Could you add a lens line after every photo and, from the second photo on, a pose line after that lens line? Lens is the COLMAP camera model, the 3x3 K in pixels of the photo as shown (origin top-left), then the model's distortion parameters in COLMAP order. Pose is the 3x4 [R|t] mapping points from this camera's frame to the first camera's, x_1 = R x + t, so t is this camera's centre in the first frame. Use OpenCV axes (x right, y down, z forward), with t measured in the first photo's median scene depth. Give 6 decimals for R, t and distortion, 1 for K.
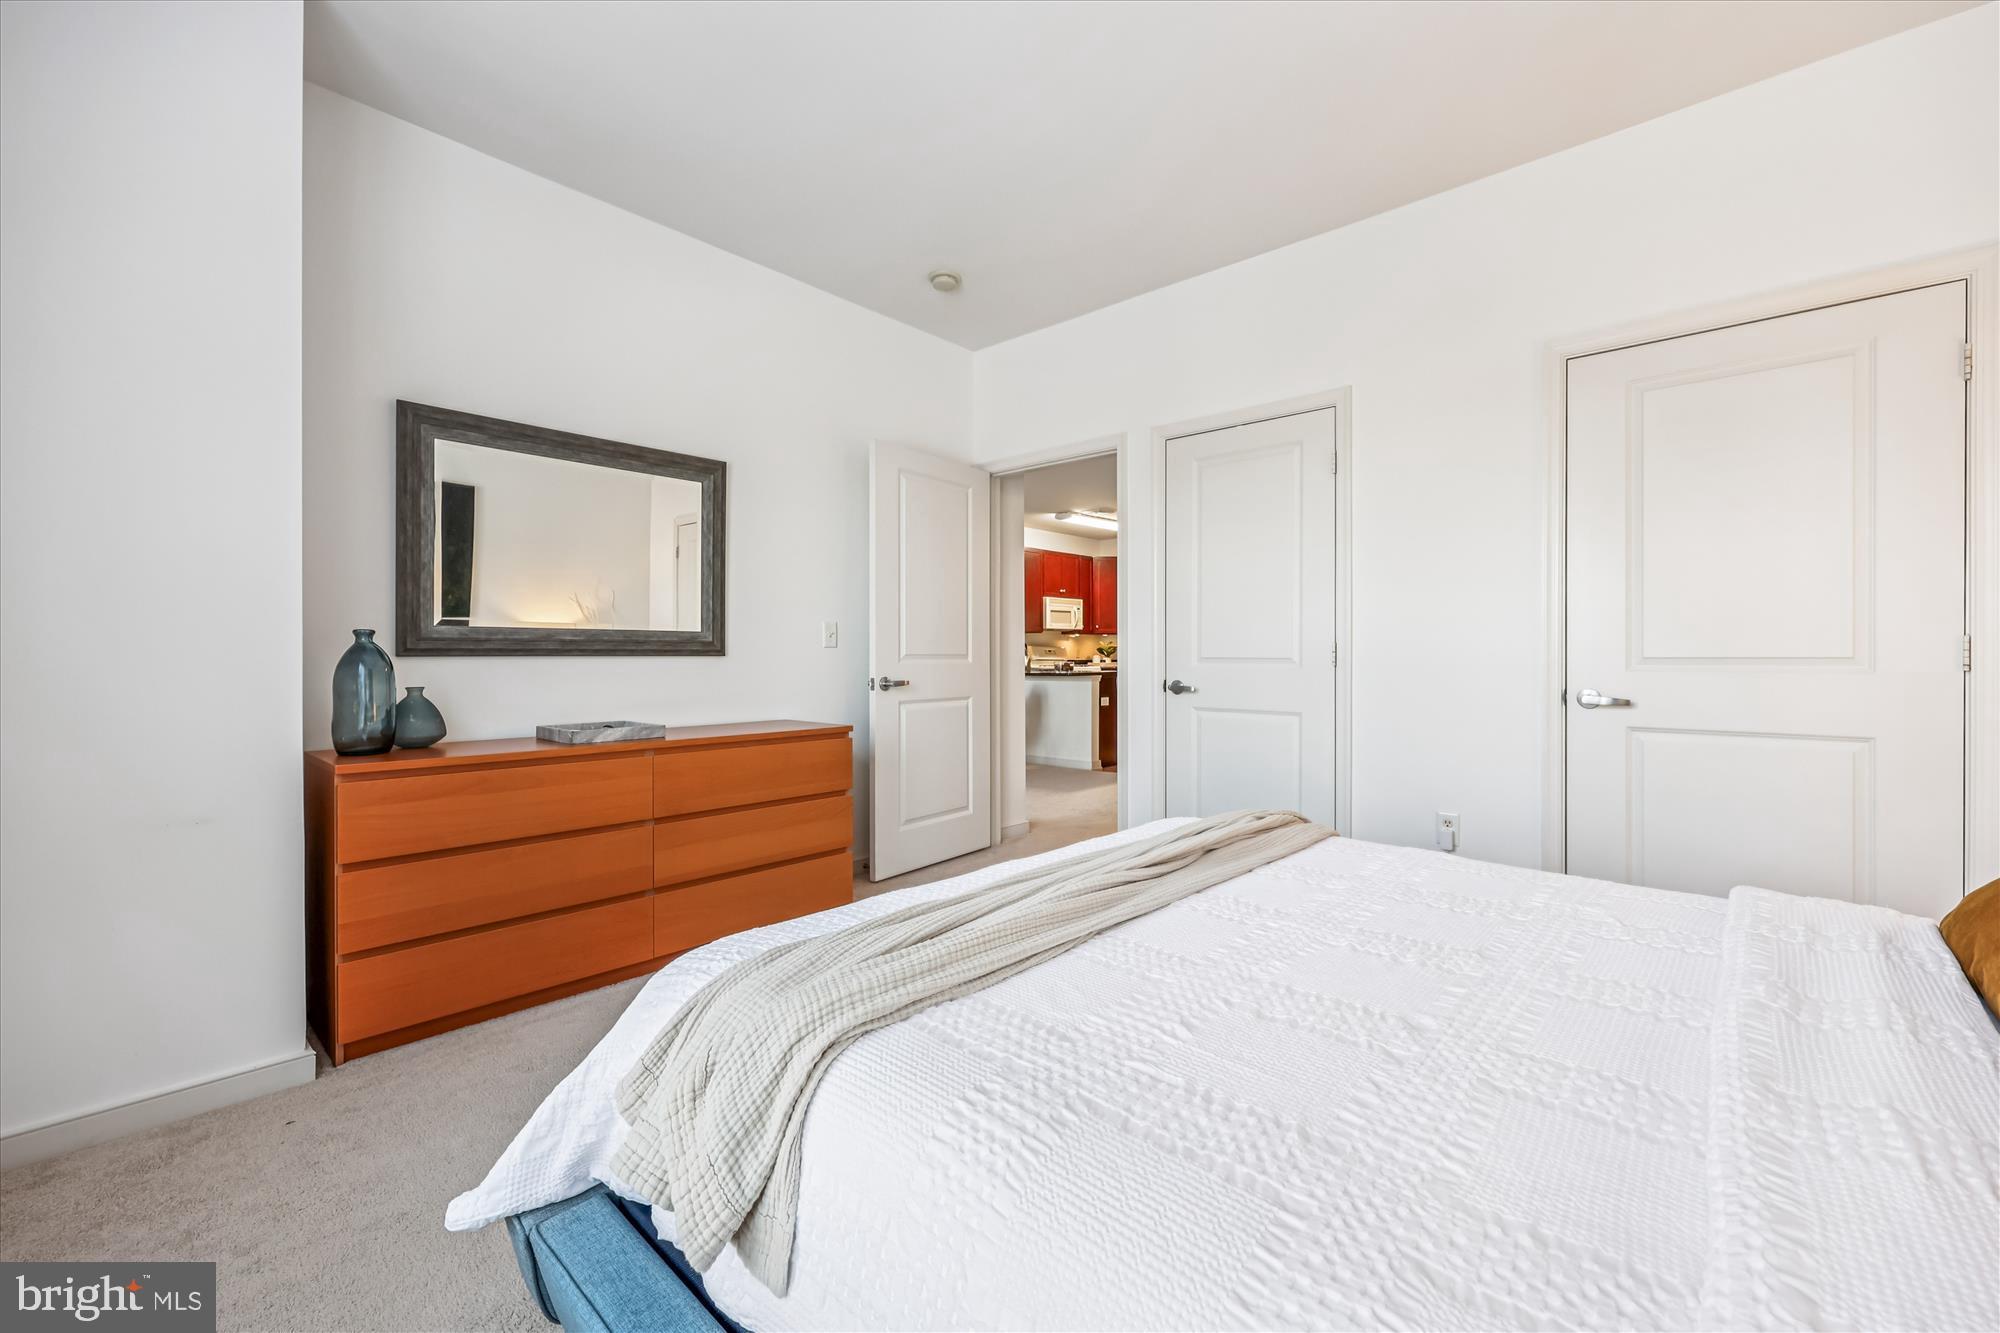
lens RADIAL K [[798.0, 0, 1009.2], [0, 798.0, 669.8], [0, 0, 1]] dist [0.000807, -0.000071]
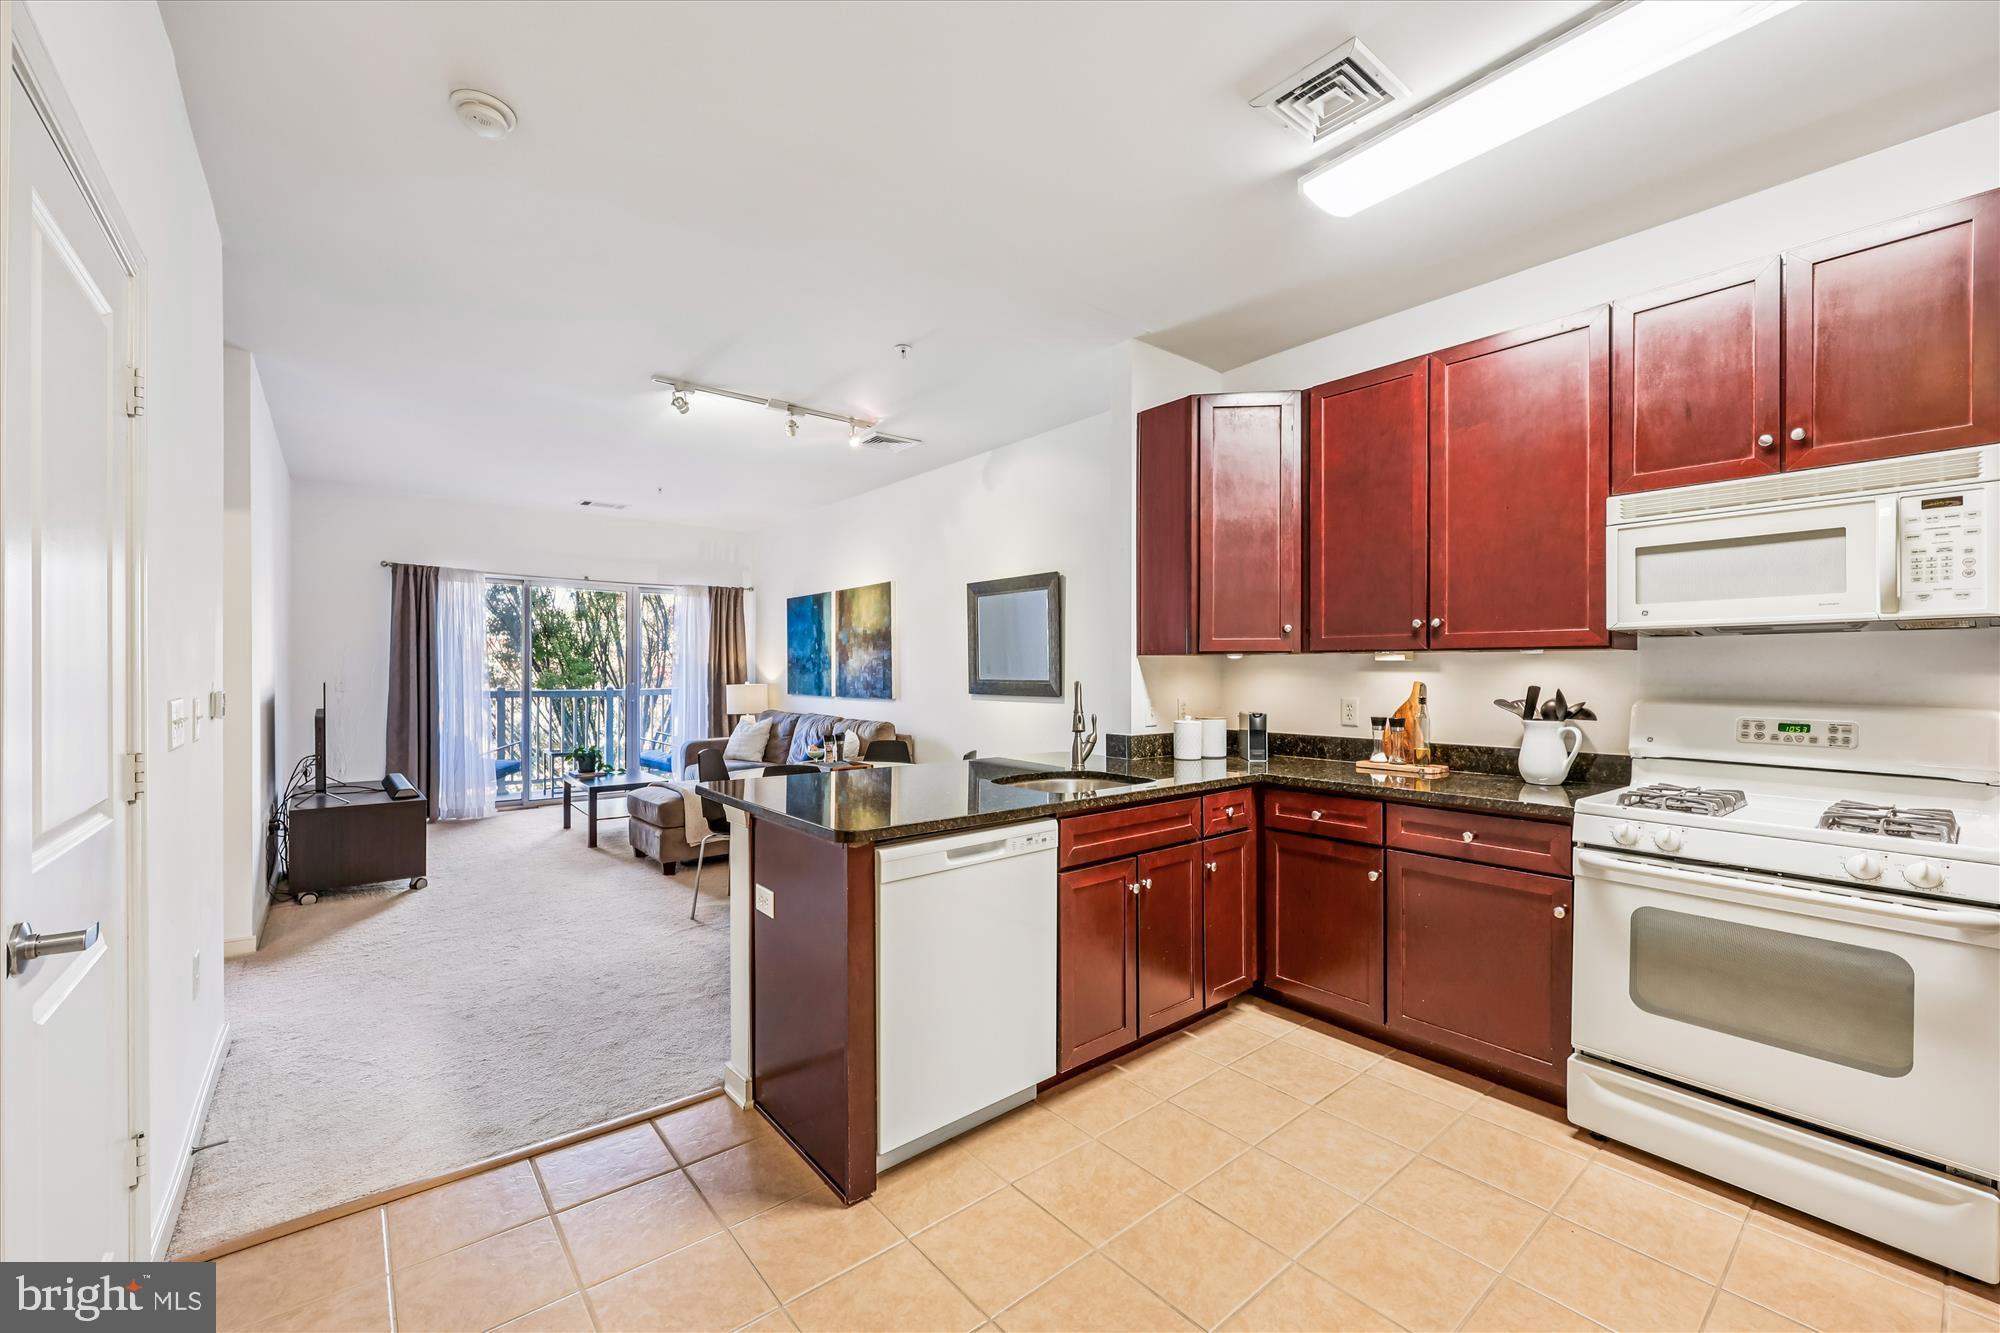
lens RADIAL K [[798.0, 0, 1009.2], [0, 798.0, 669.8], [0, 0, 1]] dist [0.000807, -0.000071]
pose [[-0.143168, 0.006249, -0.989679, 0.290503], [-0.008937, 0.999931, 0.007606, -0.038108], [0.989658, 0.009934, -0.143102, 0.812713]]
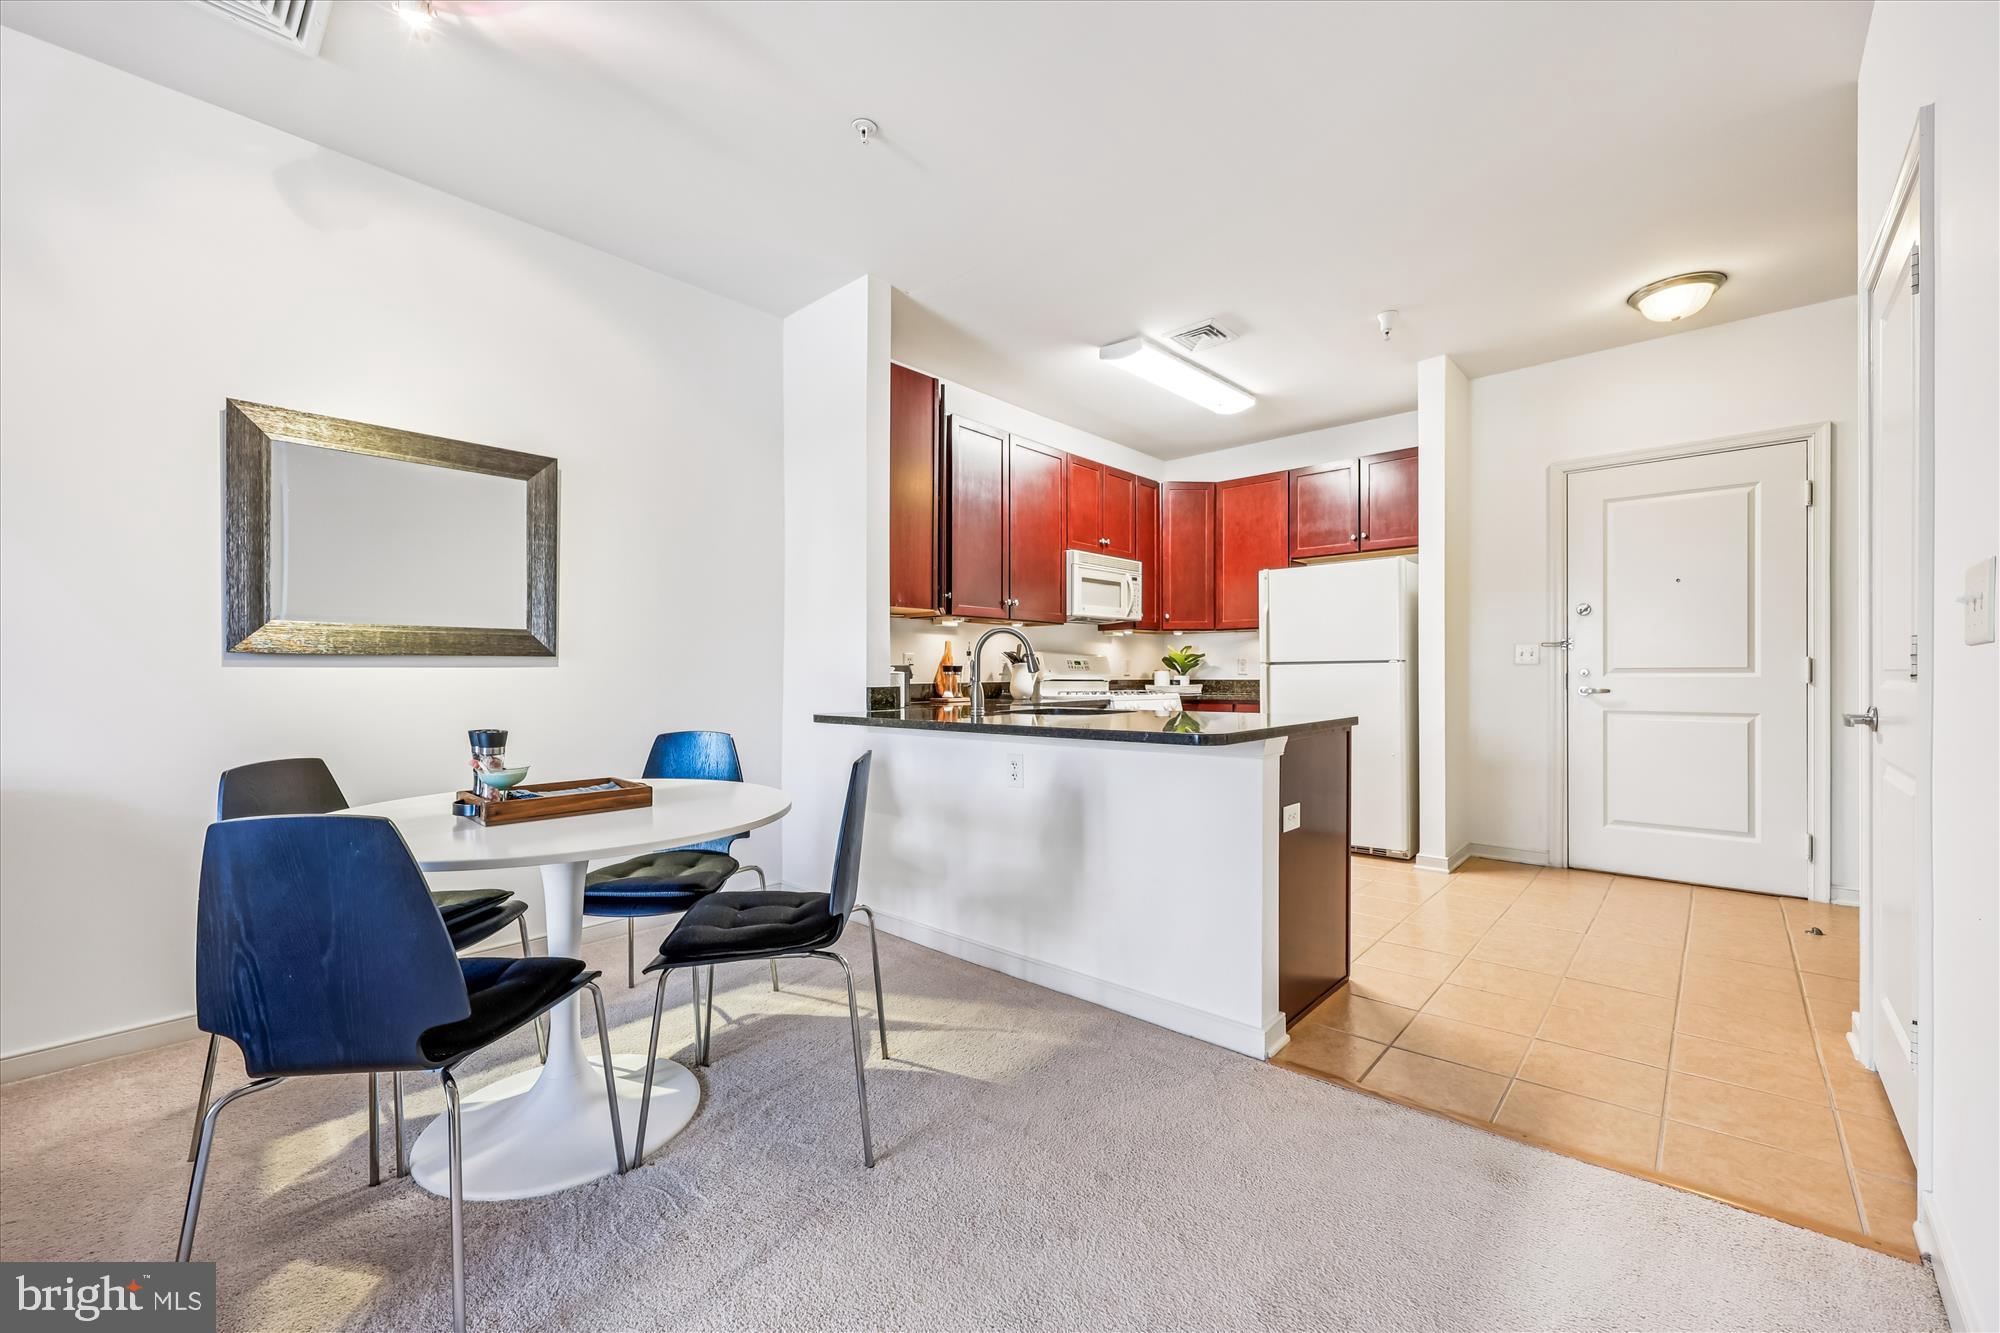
lens RADIAL K [[798.0, 0, 1009.2], [0, 798.0, 669.8], [0, 0, 1]] dist [0.000807, -0.000071]
pose [[0.999991, 0.002850, 0.003173, 0.006681], [-0.002802, 0.999885, -0.014890, -0.011298], [-0.003215, 0.014881, 0.999884, 0.494123]]
